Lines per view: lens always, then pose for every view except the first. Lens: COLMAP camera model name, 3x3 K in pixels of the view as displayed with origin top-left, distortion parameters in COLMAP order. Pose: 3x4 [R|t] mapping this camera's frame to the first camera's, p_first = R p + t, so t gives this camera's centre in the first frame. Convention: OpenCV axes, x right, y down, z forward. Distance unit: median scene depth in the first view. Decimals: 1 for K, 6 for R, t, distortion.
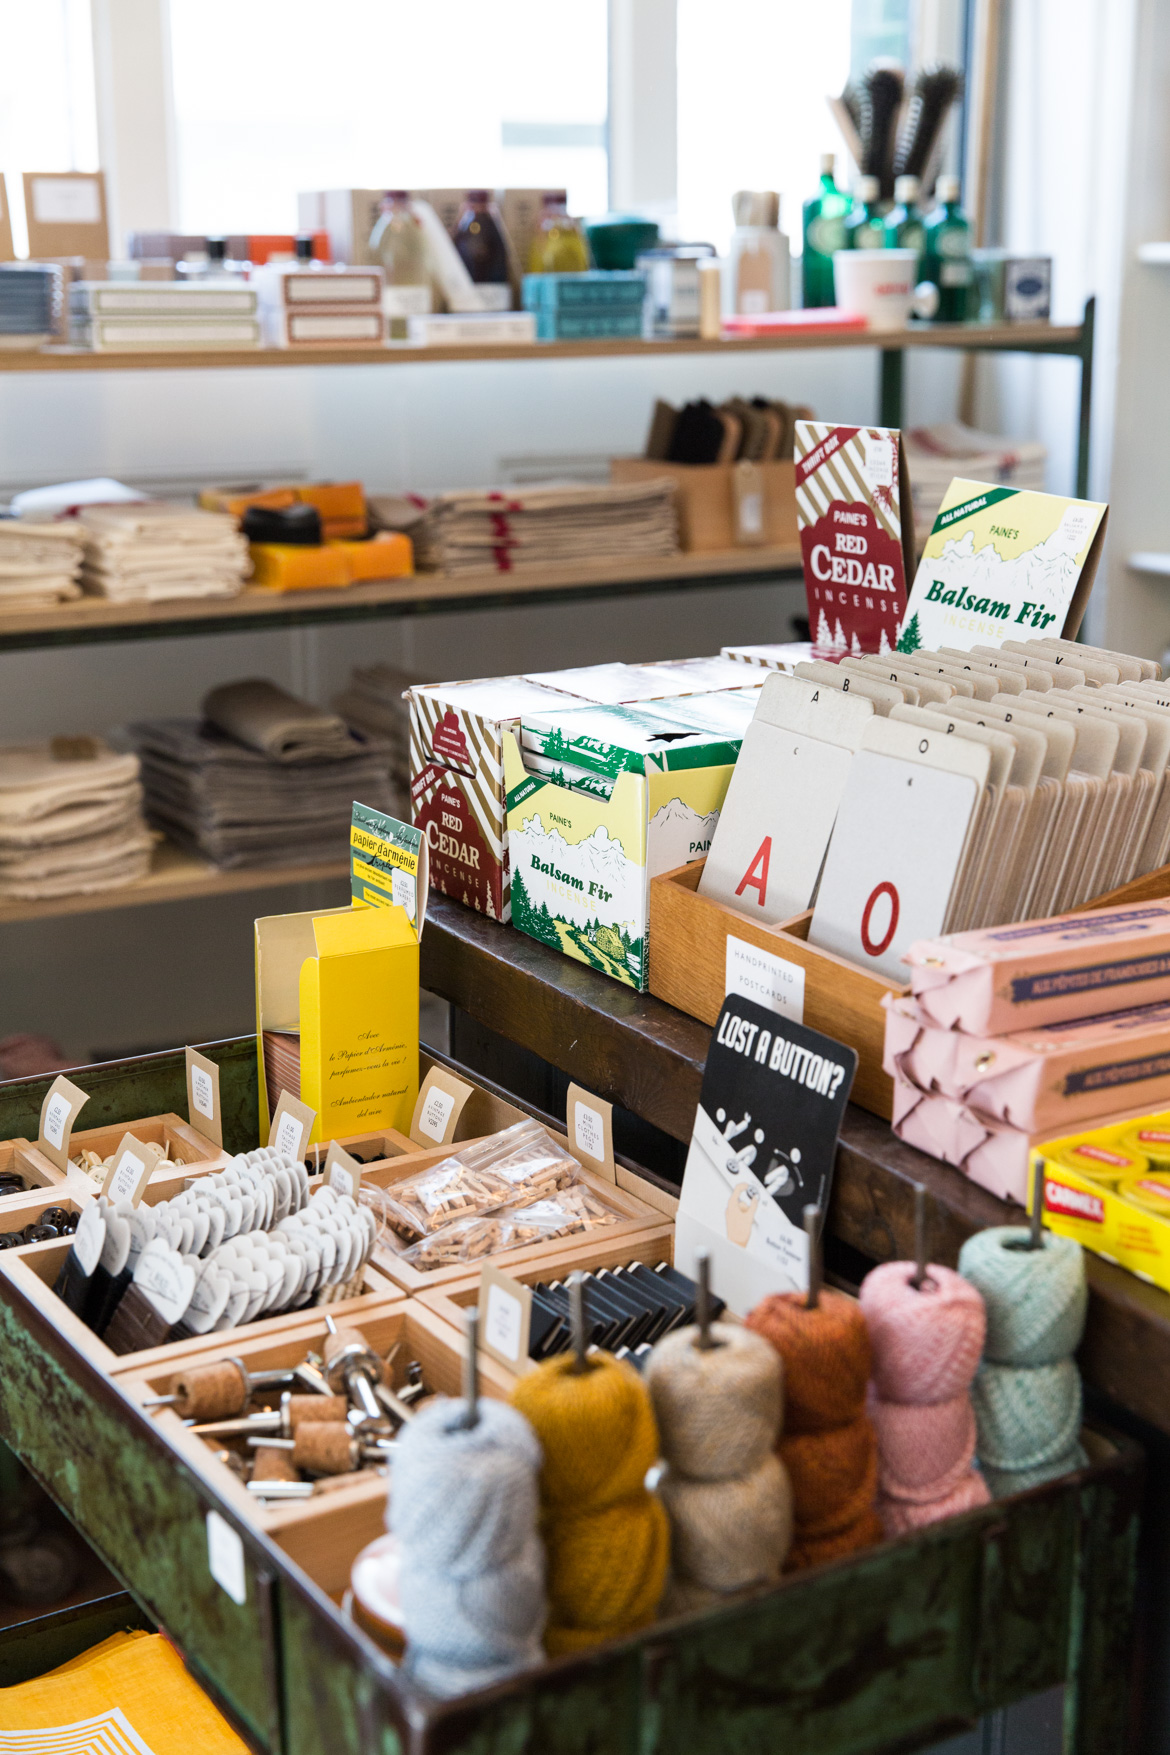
lens RADIAL K [[2392.5, 0, 585.0], [0, 2392.5, 877.5], [0, 0, 1]] dist [-0.002733, -0.006126]
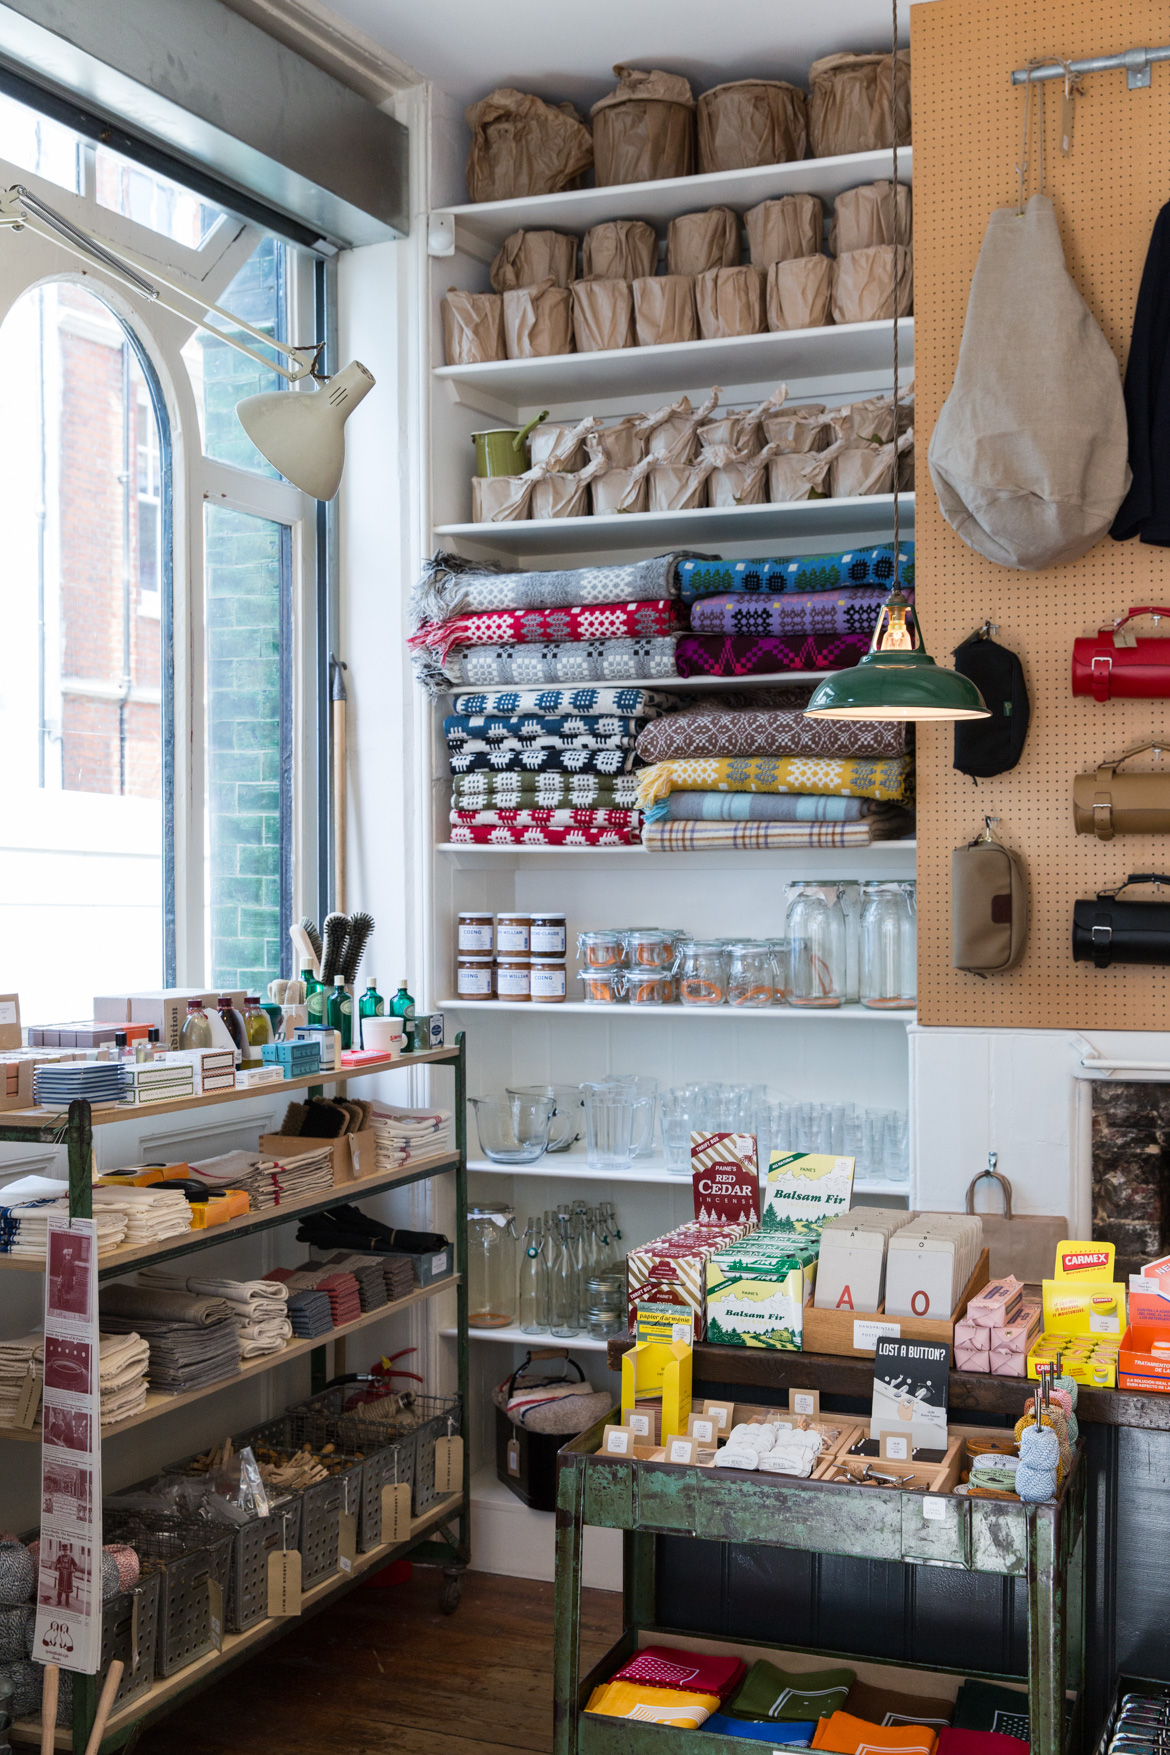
lens RADIAL K [[2009.8, 0, 585.0], [0, 2009.8, 877.5], [0, 0, 1]] dist [-0.010859, -0.013651]
pose [[0.788533, 0.001144, 0.614991, -1.371681], [0.154545, 0.967540, -0.199954, -0.047593], [-0.595257, 0.252714, 0.762761, -0.639077]]
